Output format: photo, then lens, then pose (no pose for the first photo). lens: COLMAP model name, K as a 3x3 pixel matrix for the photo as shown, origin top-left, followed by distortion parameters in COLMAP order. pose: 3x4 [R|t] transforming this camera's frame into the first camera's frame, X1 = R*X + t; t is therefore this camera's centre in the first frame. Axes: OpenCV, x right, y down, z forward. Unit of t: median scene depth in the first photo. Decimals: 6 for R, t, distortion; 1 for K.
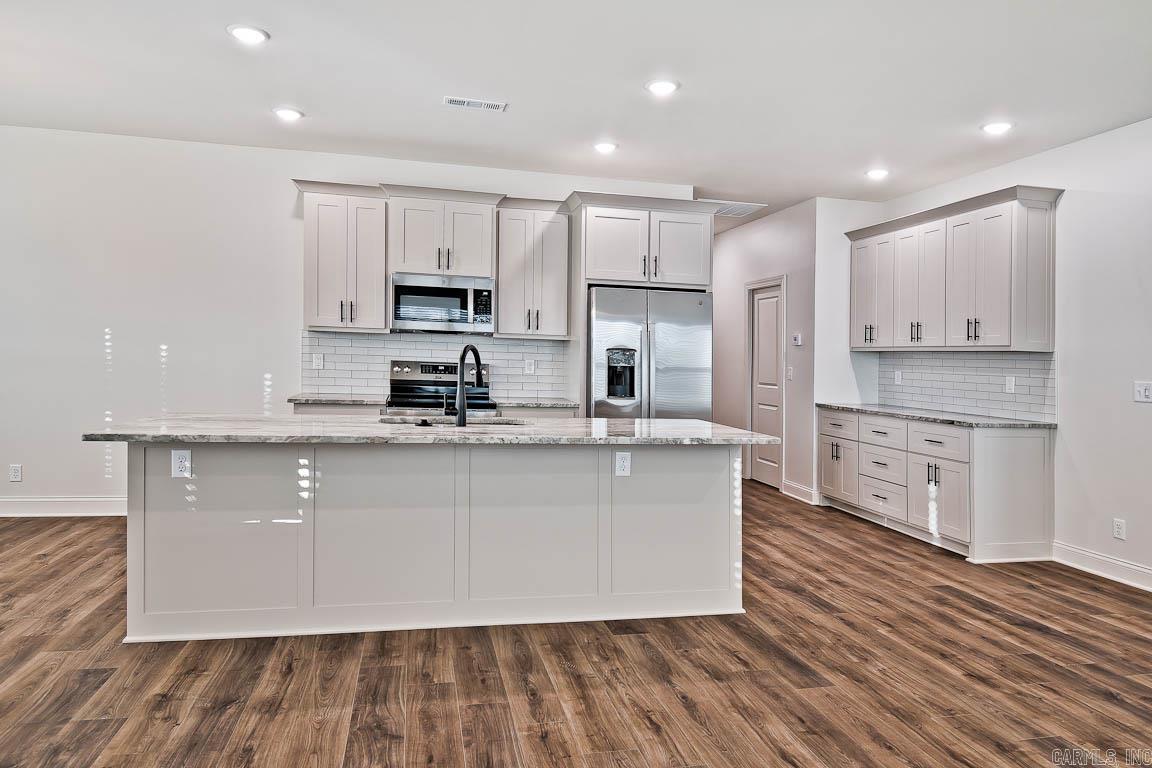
lens RADIAL K [[720.9, 0, 562.6], [0, 720.9, 362.1], [0, 0, 1]] dist [0.001023, -0.004128]
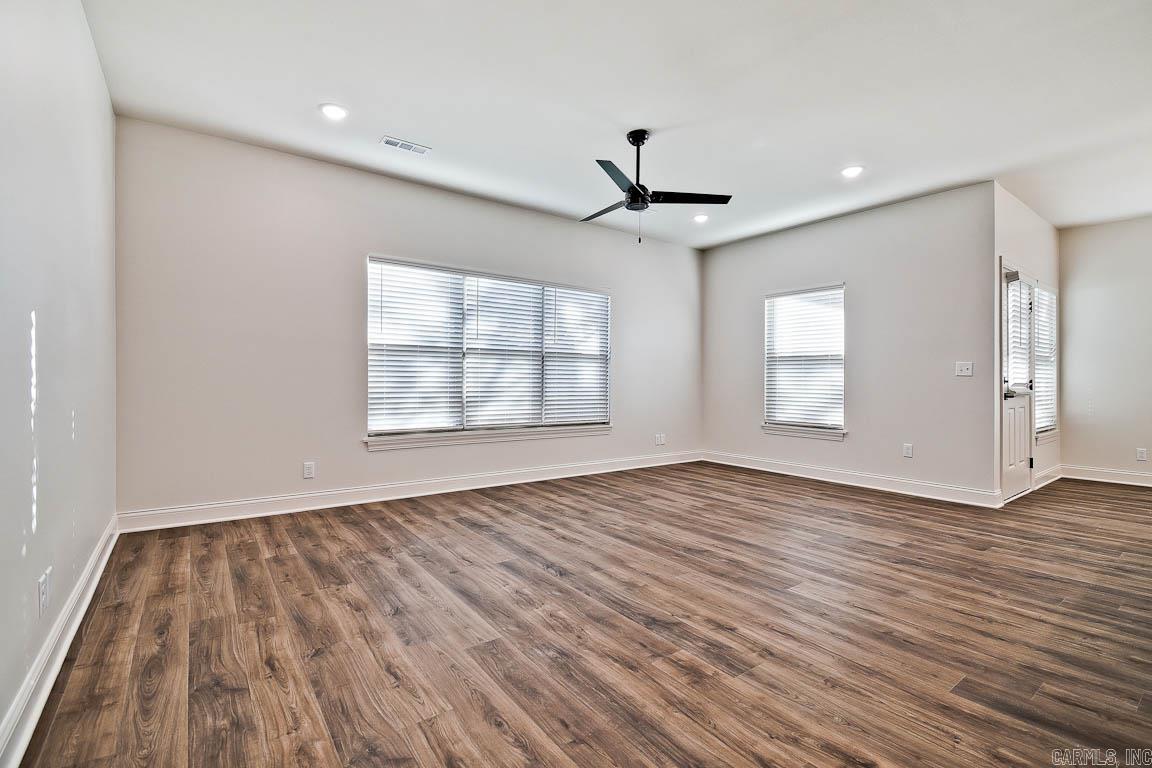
lens RADIAL K [[500.3, 0, 561.8], [0, 500.3, 384.2], [0, 0, 1]] dist [0.004170, -0.015898]
pose [[-0.911968, -0.035822, -0.408695, 0.596202], [-0.038485, 0.999258, -0.001709, 0.051281], [0.408452, 0.014170, -0.912670, 0.752718]]
